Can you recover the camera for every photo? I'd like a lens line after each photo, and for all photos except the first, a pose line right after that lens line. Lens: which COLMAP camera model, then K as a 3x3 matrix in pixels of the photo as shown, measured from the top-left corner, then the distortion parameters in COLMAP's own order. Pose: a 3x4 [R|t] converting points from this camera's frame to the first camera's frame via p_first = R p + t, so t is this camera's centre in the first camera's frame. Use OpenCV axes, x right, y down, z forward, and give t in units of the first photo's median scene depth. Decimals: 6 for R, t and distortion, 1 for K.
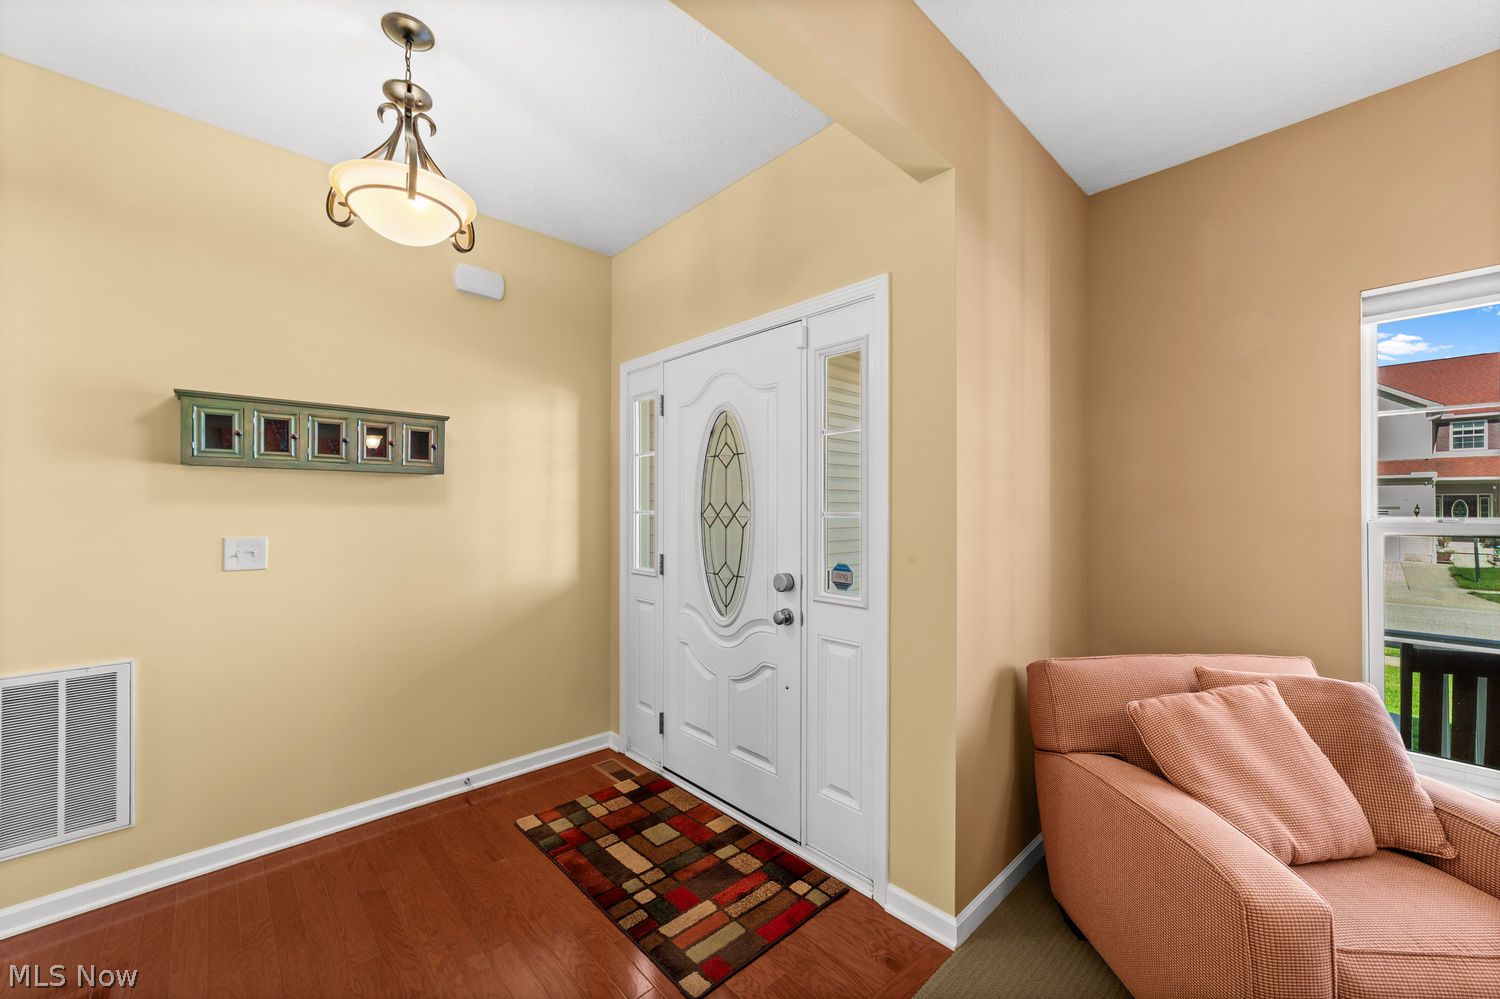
lens RADIAL K [[581.7, 0, 744.4], [0, 581.7, 502.7], [0, 0, 1]] dist [-0.022587, 0.009943]
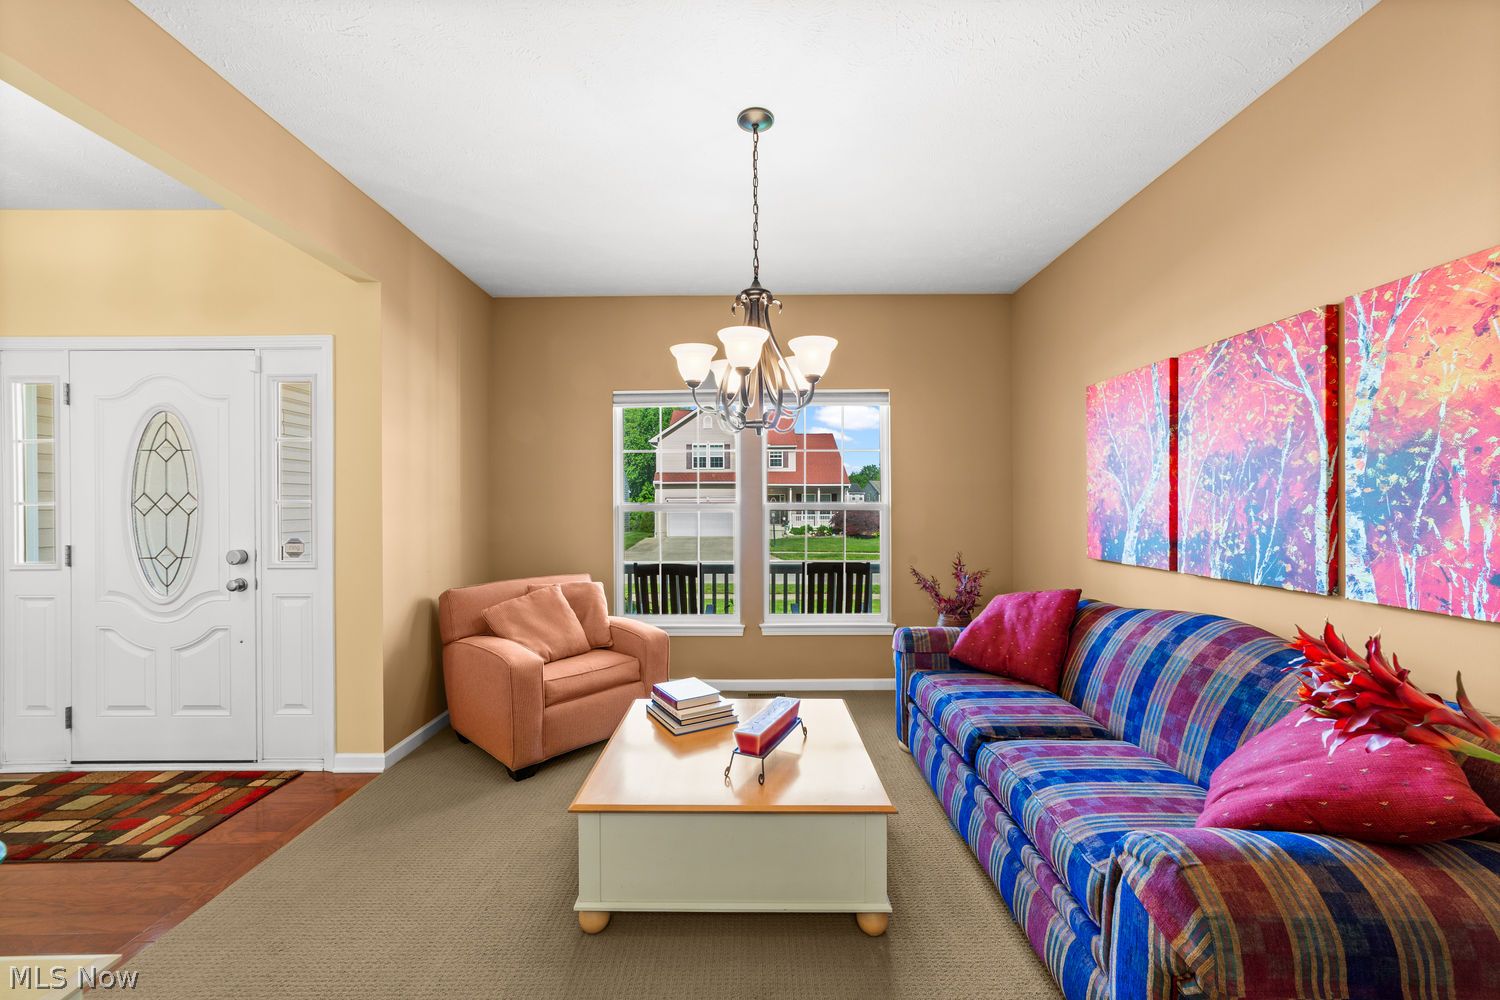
lens RADIAL K [[581.7, 0, 744.4], [0, 581.7, 503.2], [0, 0, 1]] dist [-0.022587, 0.009943]
pose [[0.685899, -0.004861, 0.727681, -0.086036], [-0.000378, 0.999975, 0.007036, 0.013266], [-0.727697, -0.005101, 0.685880, -0.661275]]
